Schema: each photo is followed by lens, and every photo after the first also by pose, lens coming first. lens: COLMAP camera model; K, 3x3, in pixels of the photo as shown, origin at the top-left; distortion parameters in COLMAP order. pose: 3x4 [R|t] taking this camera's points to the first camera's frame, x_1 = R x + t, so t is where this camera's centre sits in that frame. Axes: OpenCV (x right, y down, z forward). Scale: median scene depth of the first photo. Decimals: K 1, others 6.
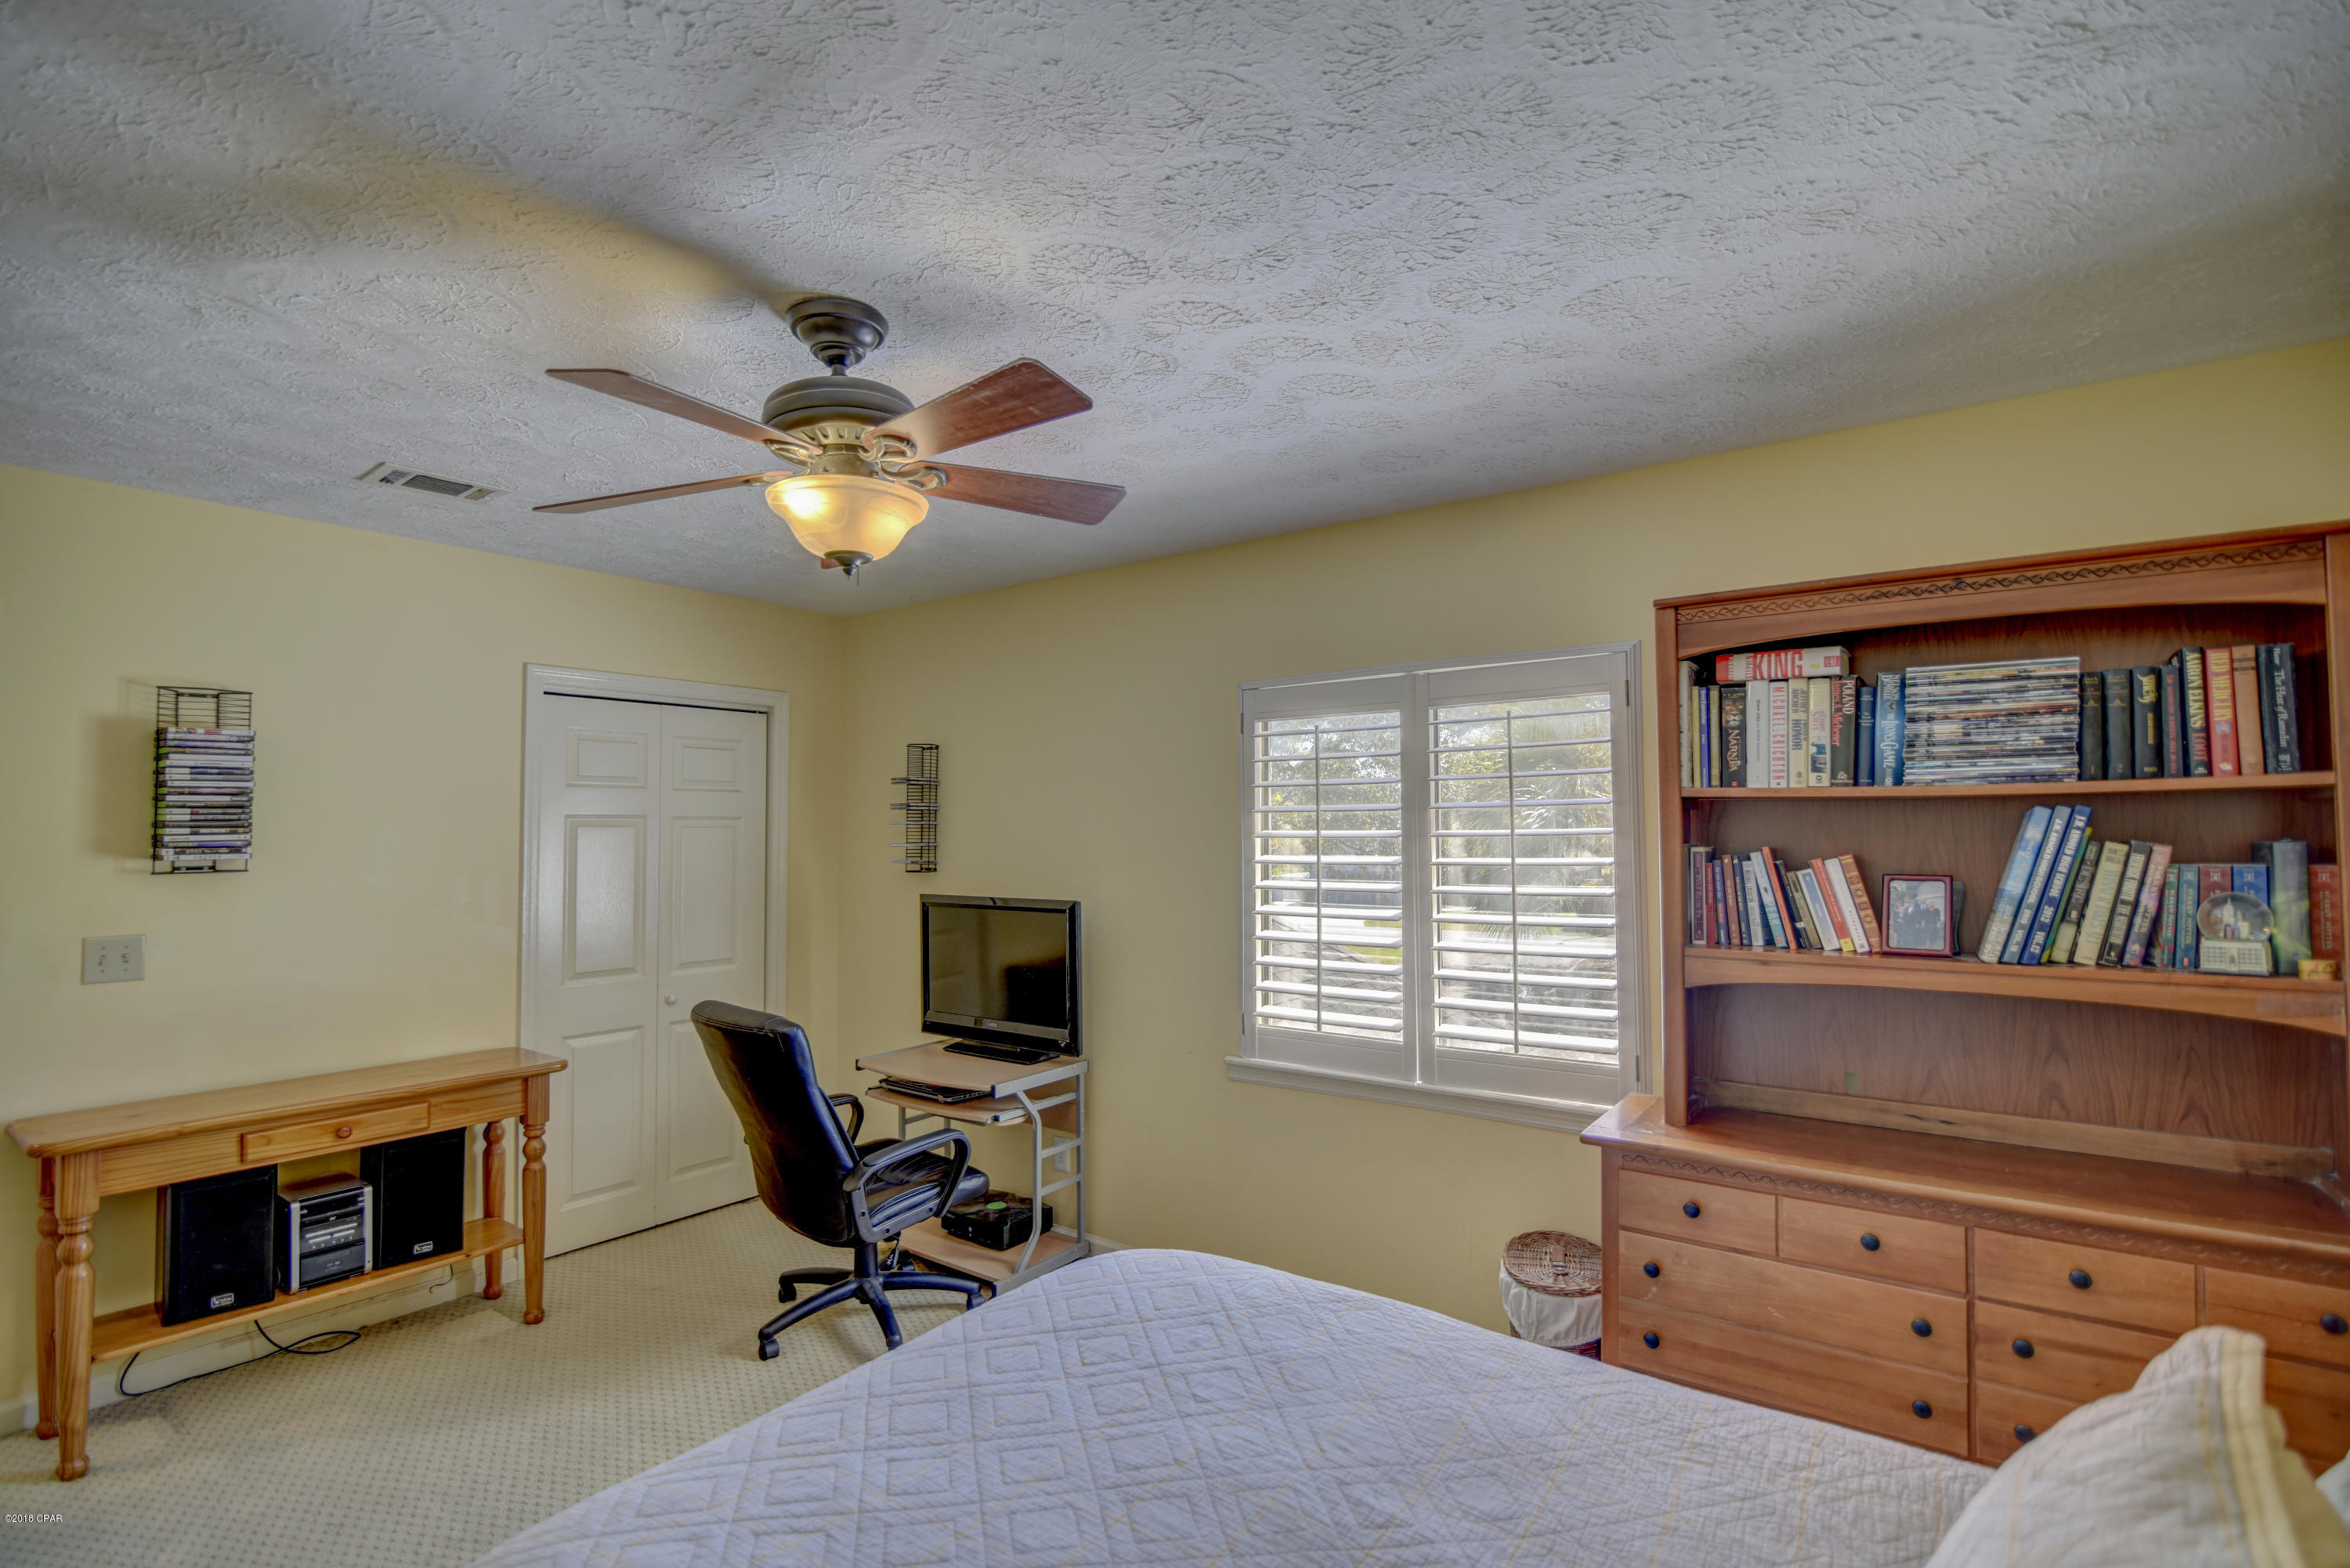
lens RADIAL K [[1114.0, 0, 1176.8], [0, 1114.0, 785.0], [0, 0, 1]] dist [0.029141, 0.000053]
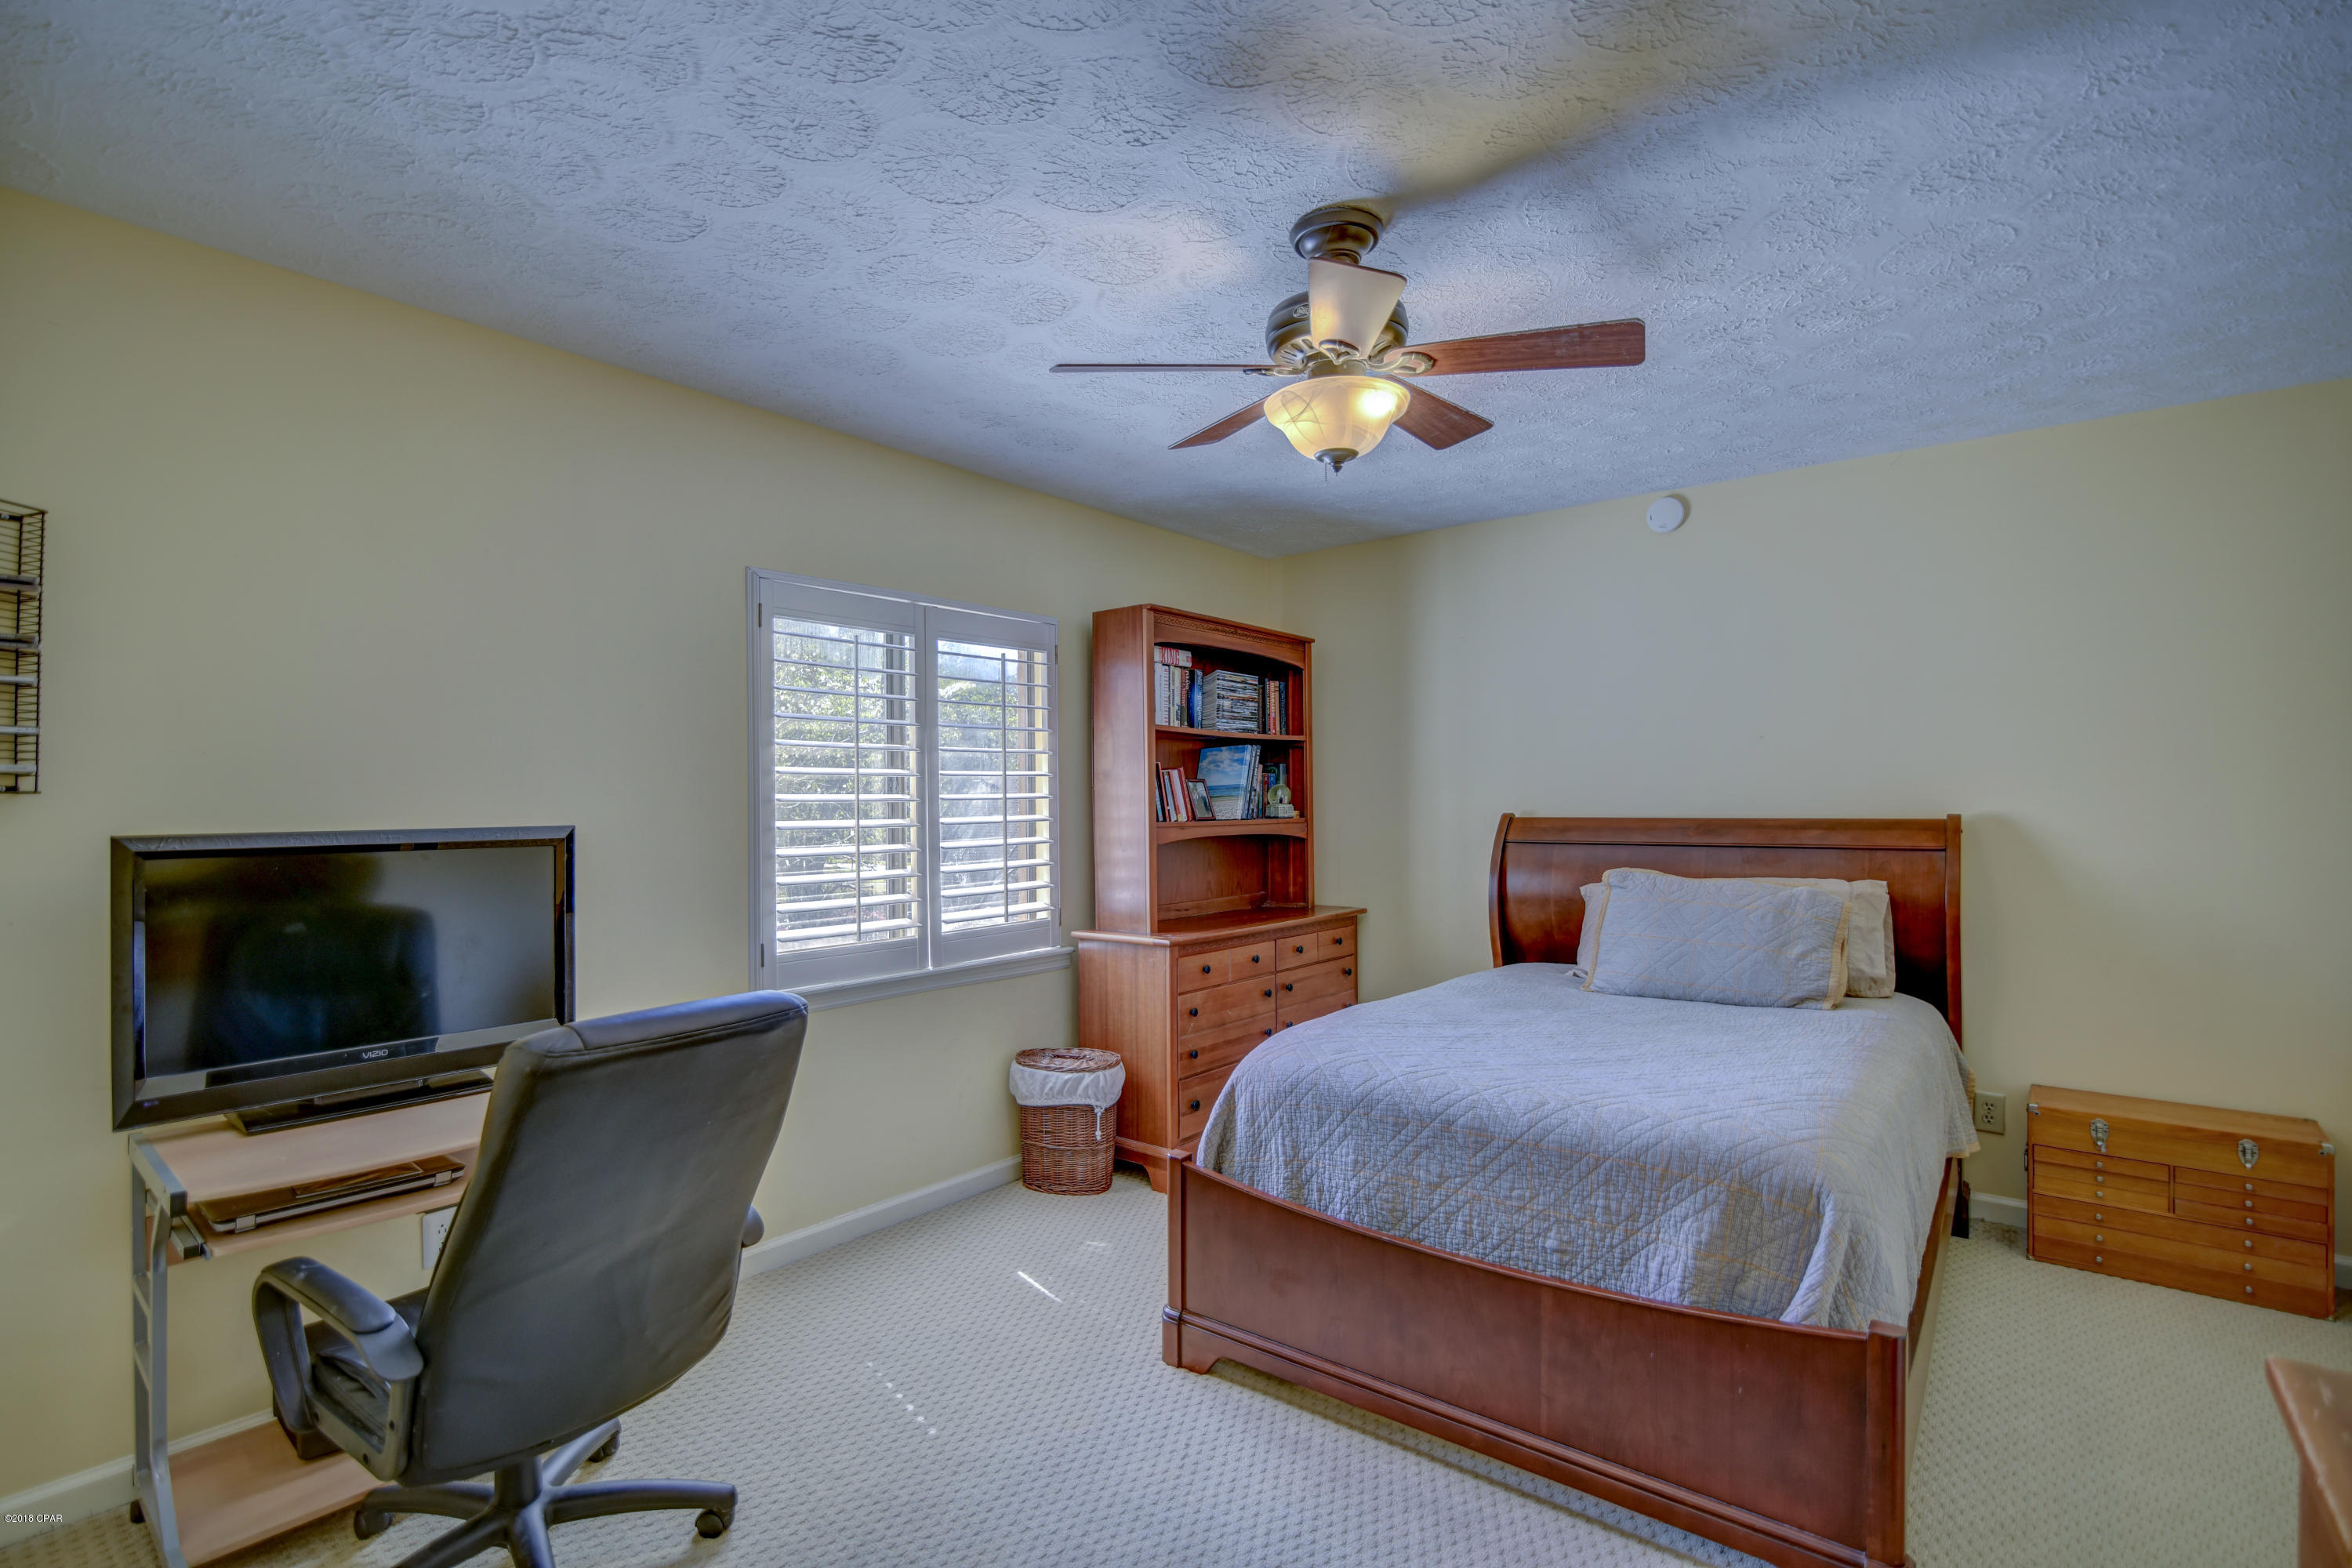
lens RADIAL K [[1085.9, 0, 1162.3], [0, 1085.9, 791.5], [0, 0, 1]] dist [-0.020128, -0.000124]
pose [[0.061246, 0.008869, 0.998083, -1.124172], [-0.039088, 0.999215, -0.006480, 0.111327], [-0.997357, -0.038616, 0.061545, 0.915844]]
